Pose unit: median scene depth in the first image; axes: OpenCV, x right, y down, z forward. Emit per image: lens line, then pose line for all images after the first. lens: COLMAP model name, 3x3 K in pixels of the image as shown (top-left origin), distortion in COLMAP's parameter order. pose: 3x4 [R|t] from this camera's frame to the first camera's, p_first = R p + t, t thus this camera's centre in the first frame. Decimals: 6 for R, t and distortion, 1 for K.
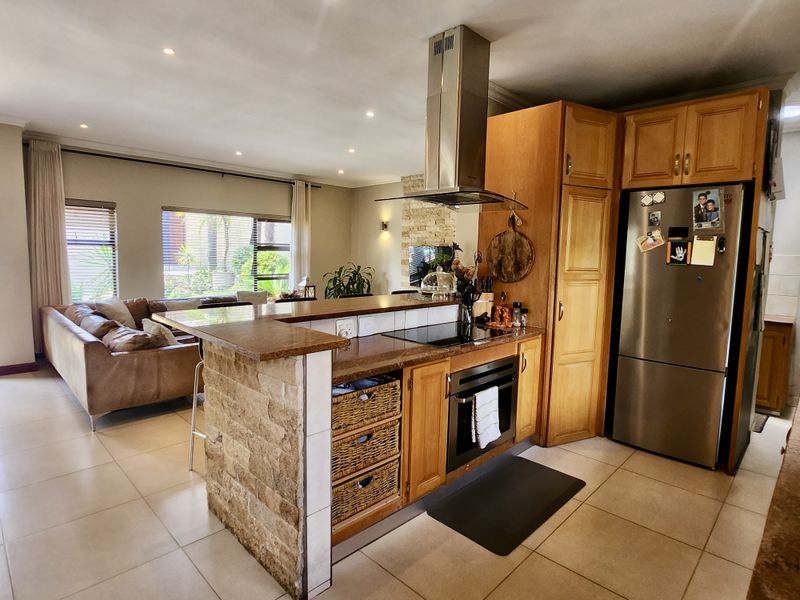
lens RADIAL K [[436.6, 0, 400.0], [0, 436.6, 300.0], [0, 0, 1]] dist [-0.018812, -0.000416]
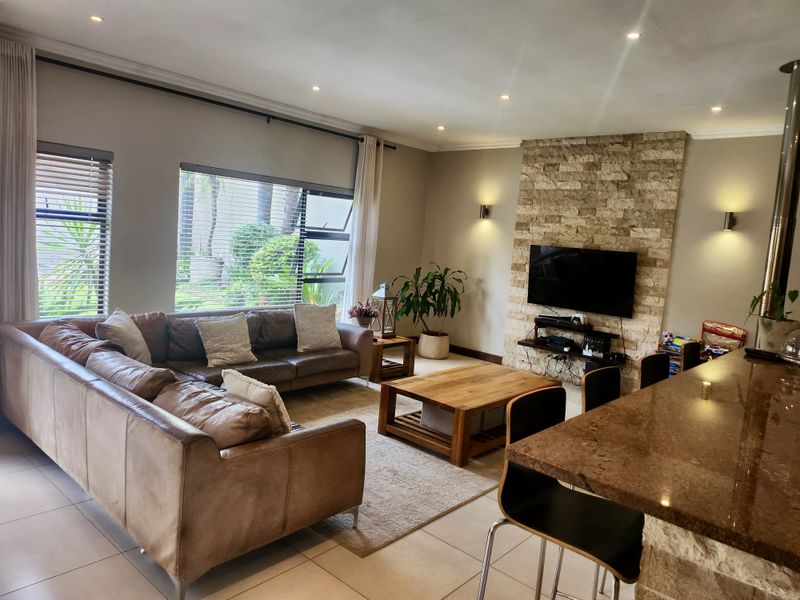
lens RADIAL K [[568.8, 0, 412.5], [0, 568.8, 297.0], [0, 0, 1]] dist [0.072664, -0.081855]
pose [[0.997392, 0.051833, 0.050227, -0.208480], [-0.051910, 0.998652, 0.000230, -0.033996], [-0.050147, -0.002837, 0.998738, 0.129744]]
